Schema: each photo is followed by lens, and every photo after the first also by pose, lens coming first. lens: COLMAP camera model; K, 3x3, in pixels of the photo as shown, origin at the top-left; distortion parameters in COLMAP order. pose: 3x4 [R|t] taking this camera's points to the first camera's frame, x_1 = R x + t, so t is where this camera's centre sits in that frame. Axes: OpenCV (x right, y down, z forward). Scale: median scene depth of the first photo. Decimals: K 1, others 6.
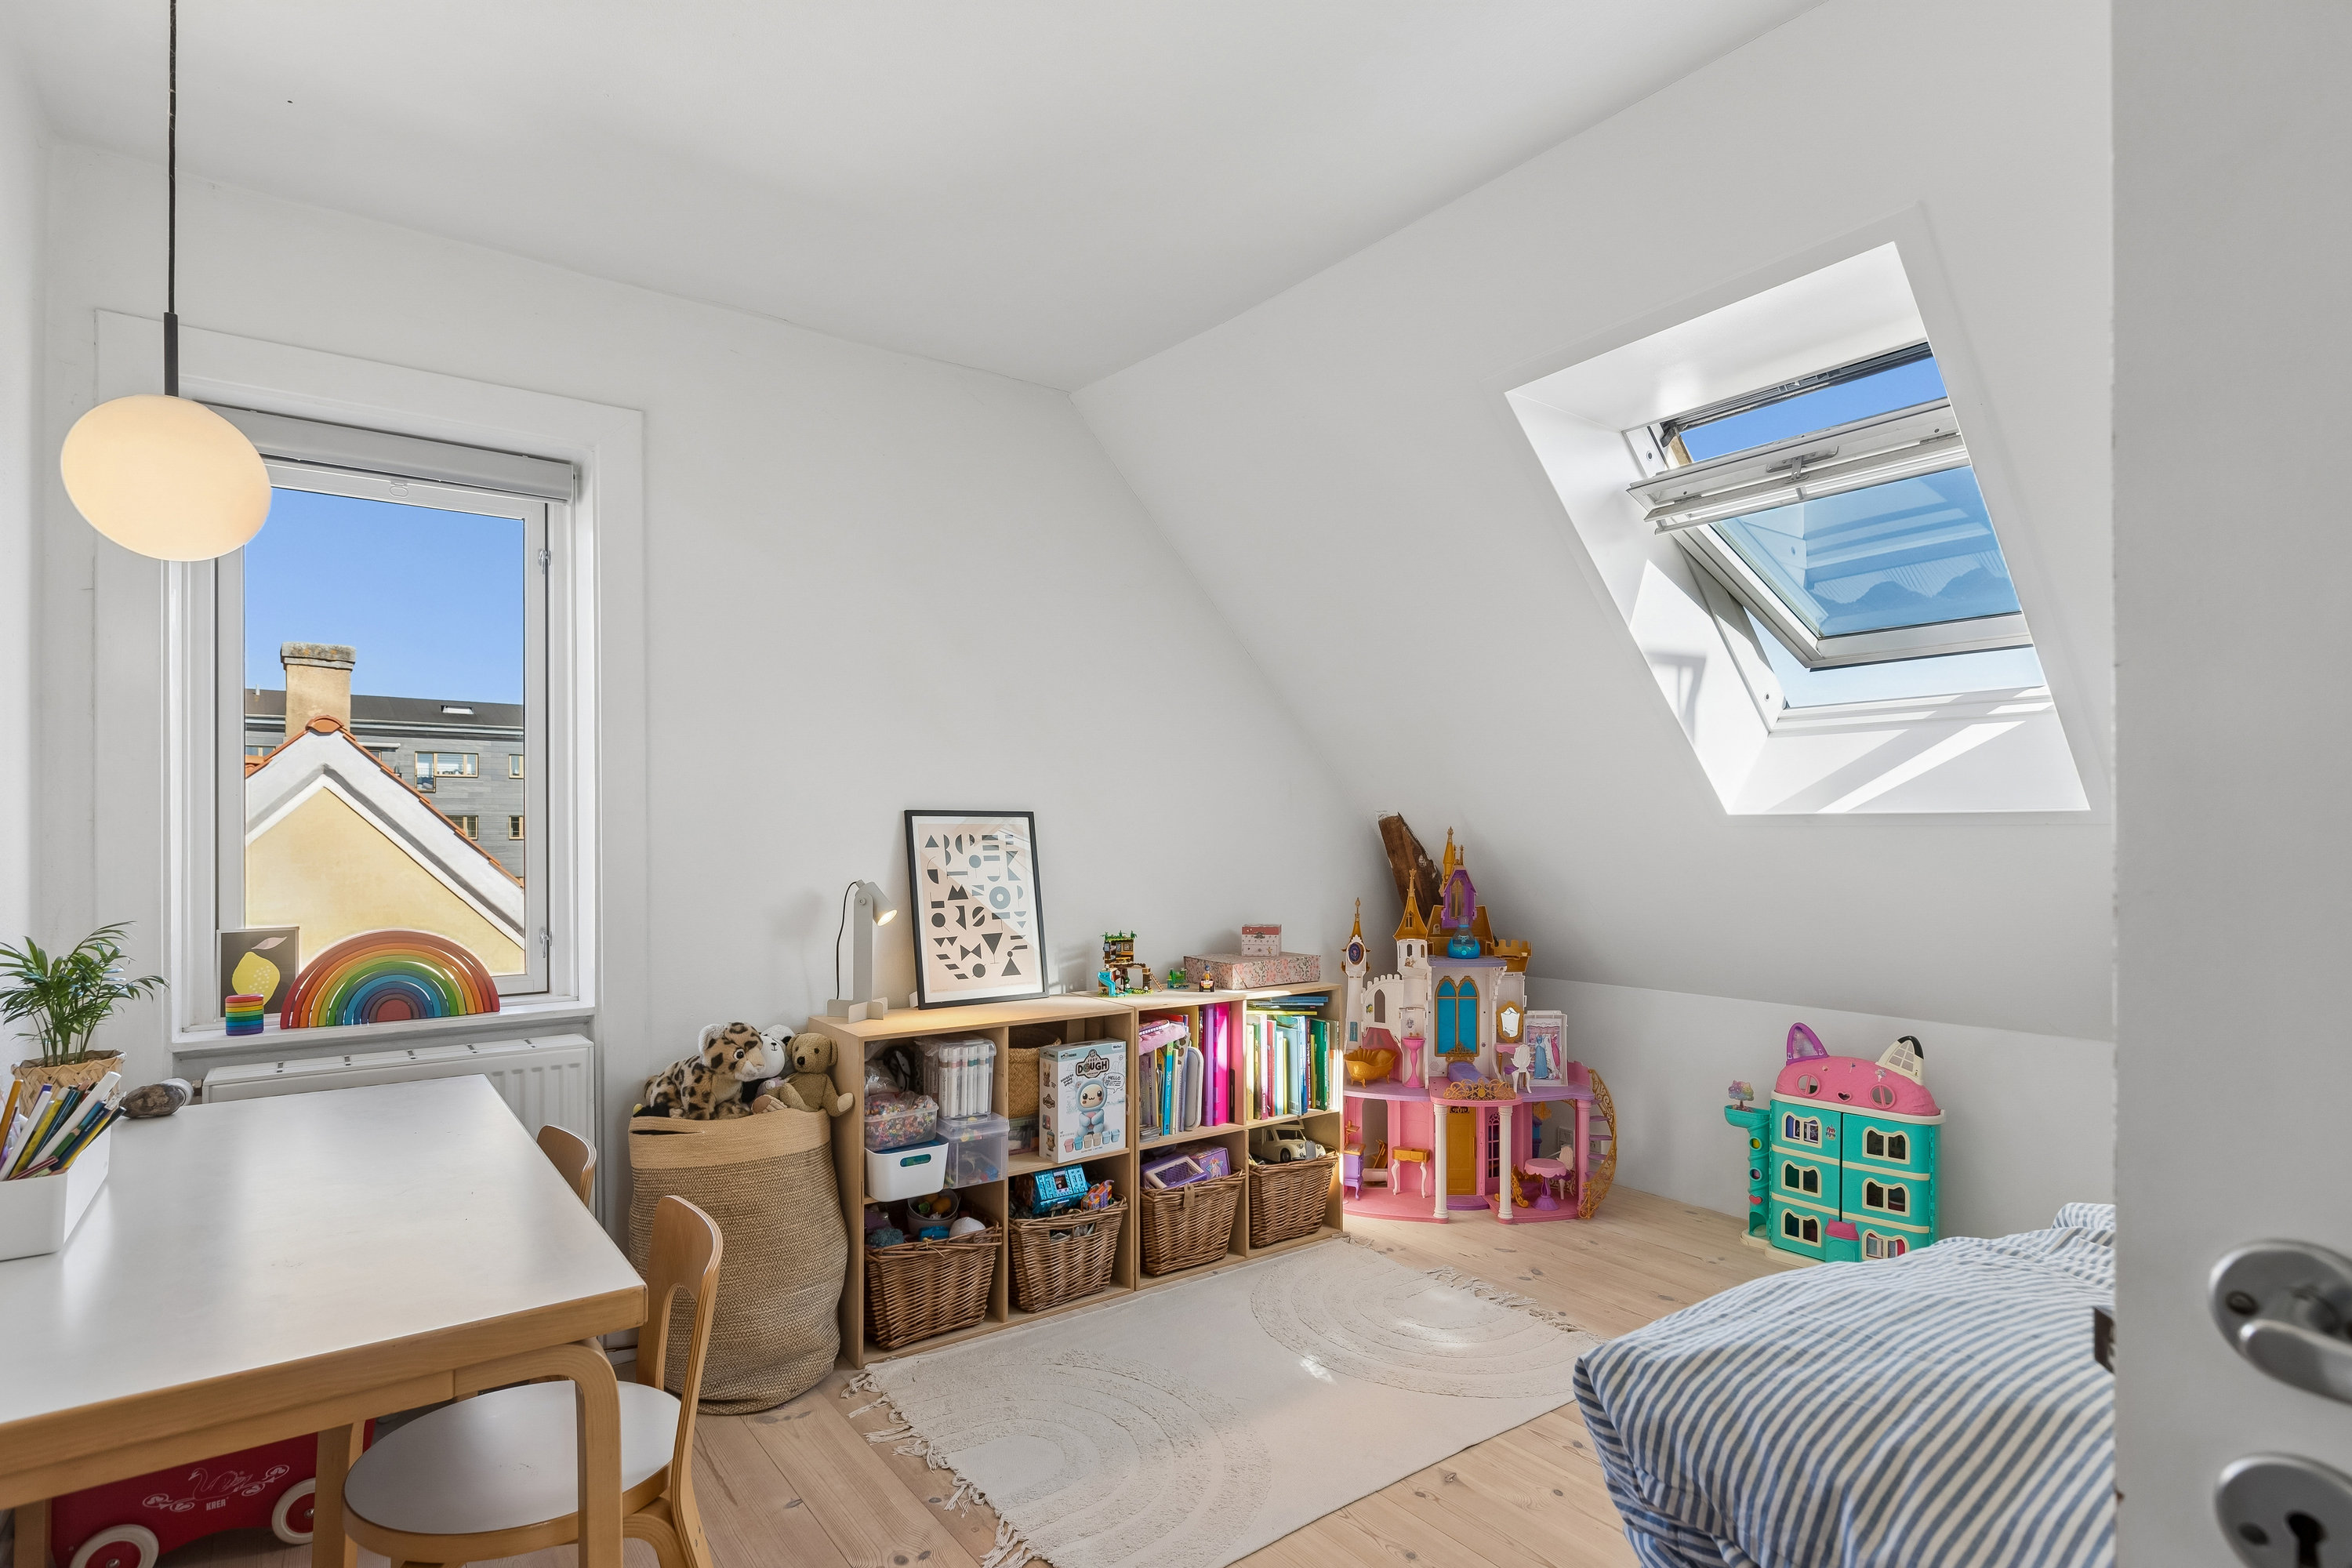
lens RADIAL K [[1178.6, 0, 1180.9], [0, 1178.6, 821.8], [0, 0, 1]] dist [-0.002240, -0.000694]
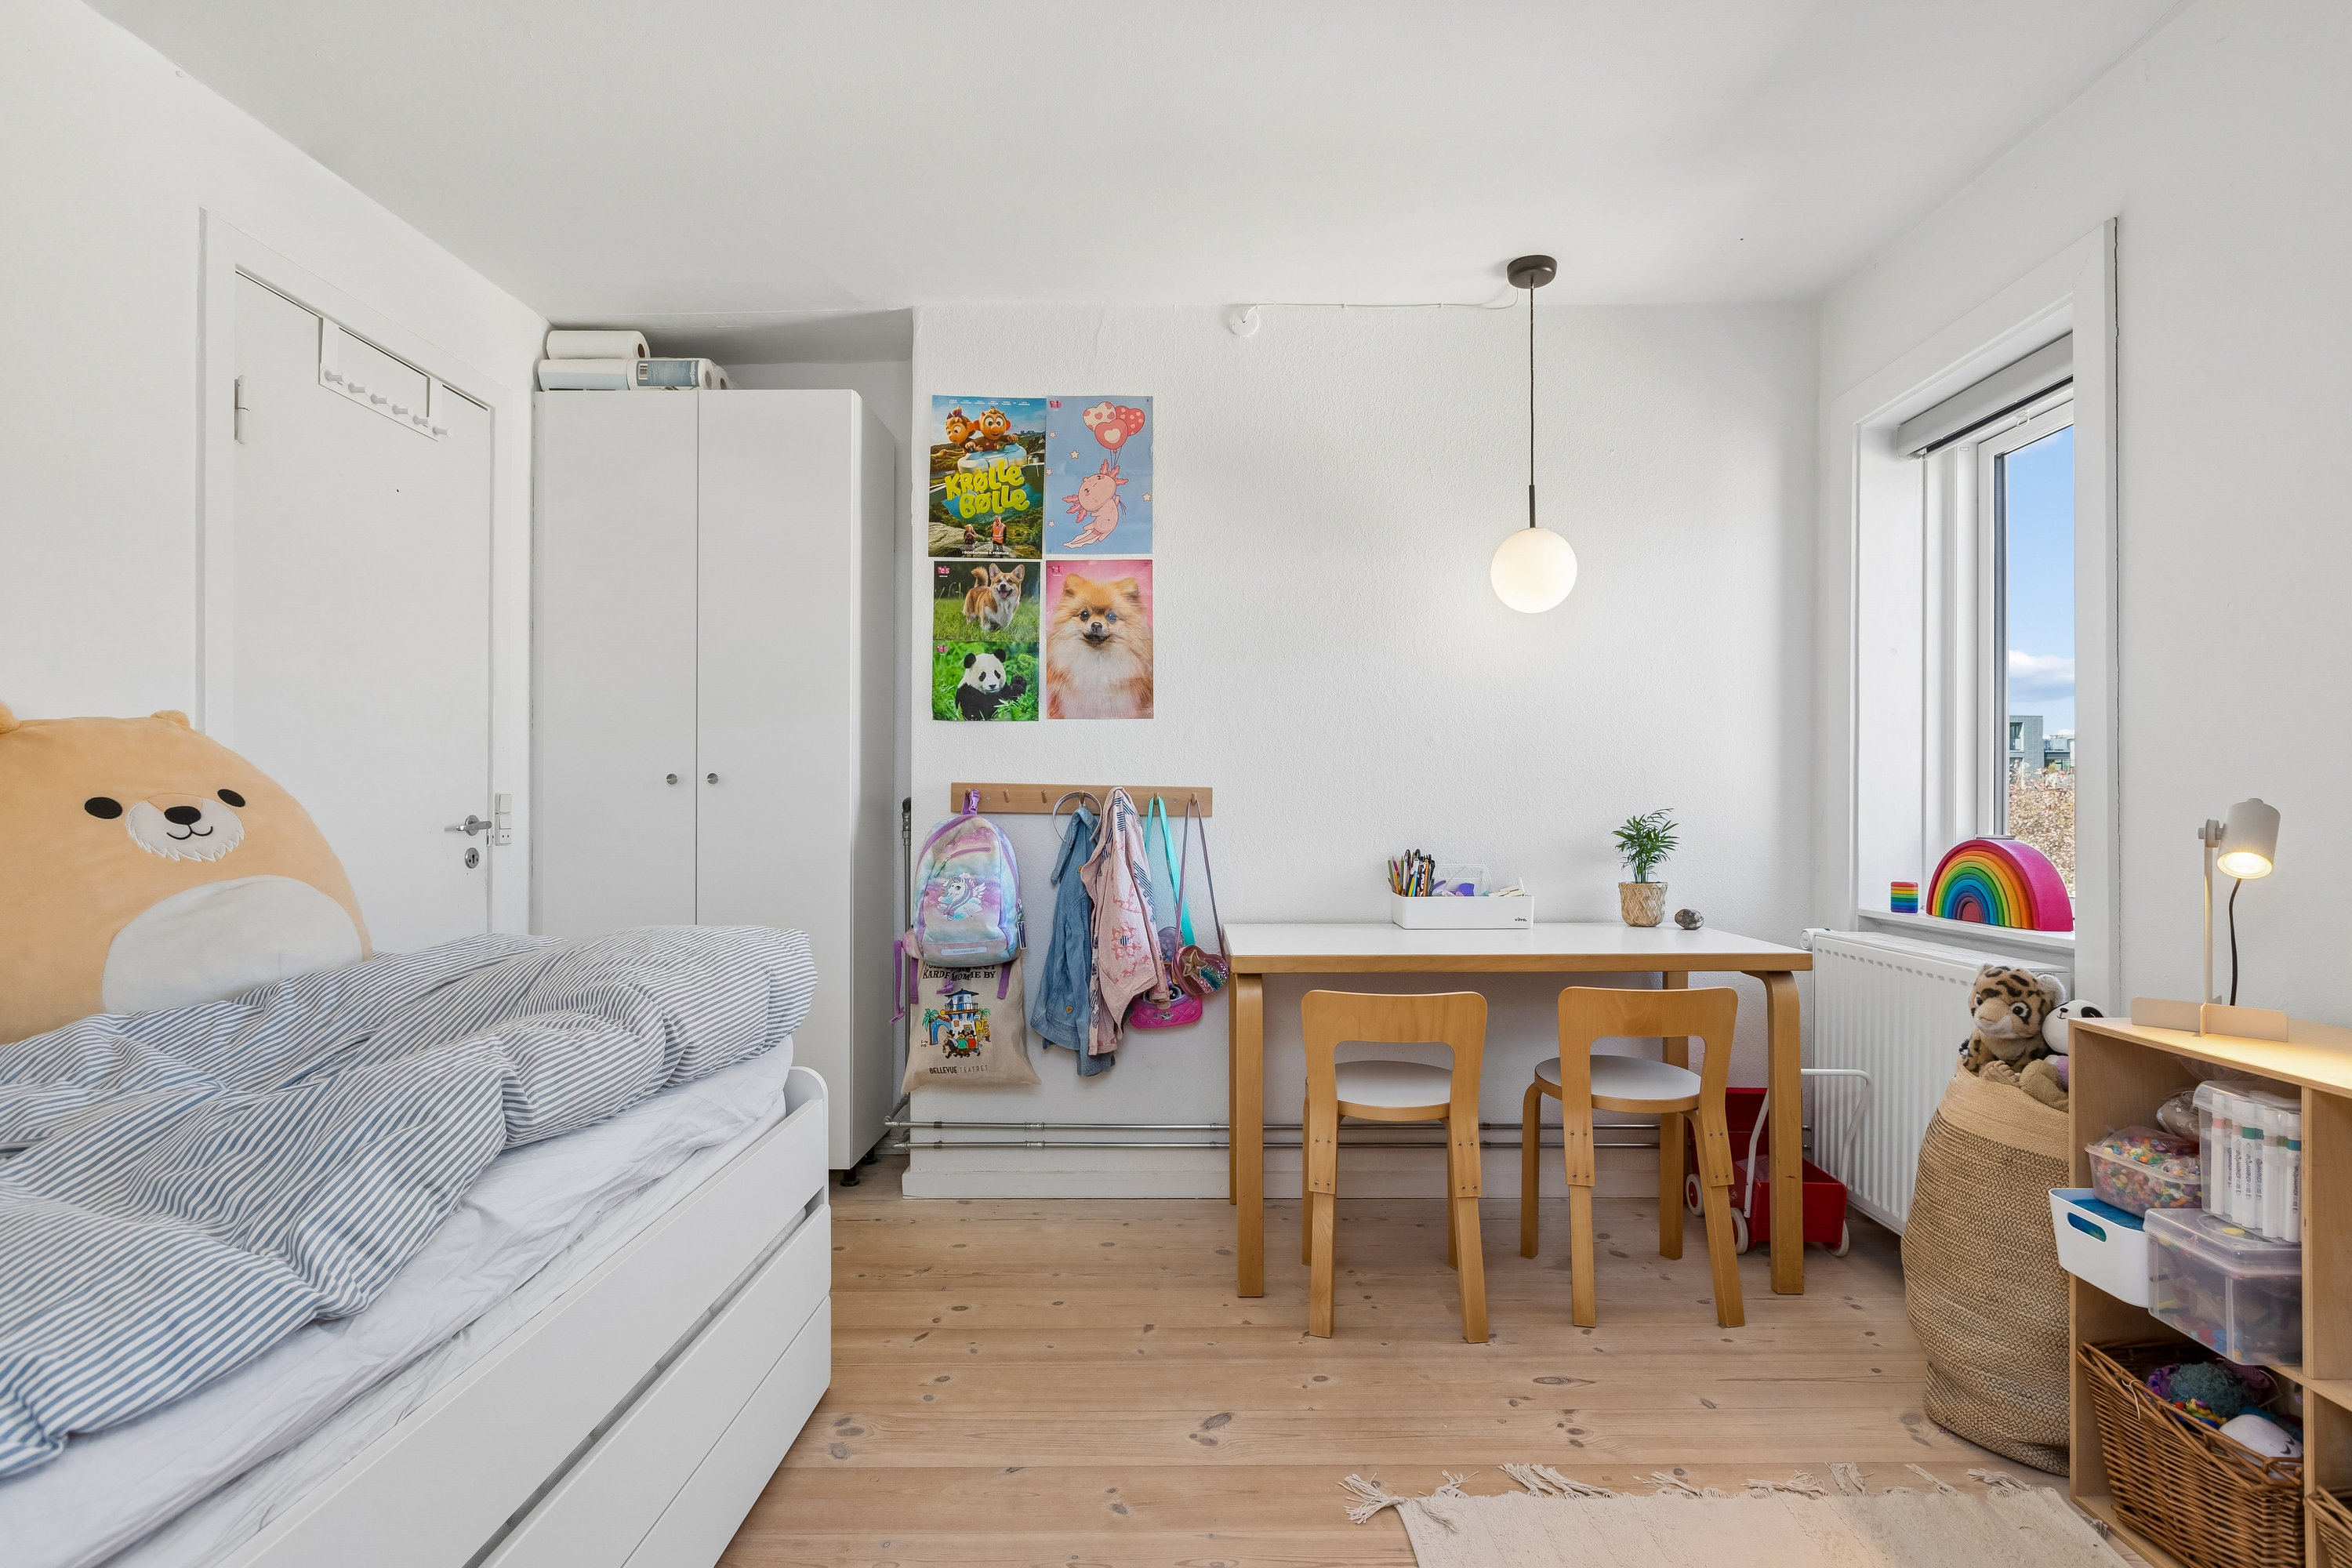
lens RADIAL K [[1124.1, 0, 1174.3], [0, 1124.1, 766.0], [0, 0, 1]] dist [-0.001758, -0.000782]
pose [[-0.595368, -0.025233, -0.803057, 0.596130], [0.004484, 0.999387, -0.034726, 0.055048], [0.803441, -0.024276, -0.594890, 1.002404]]
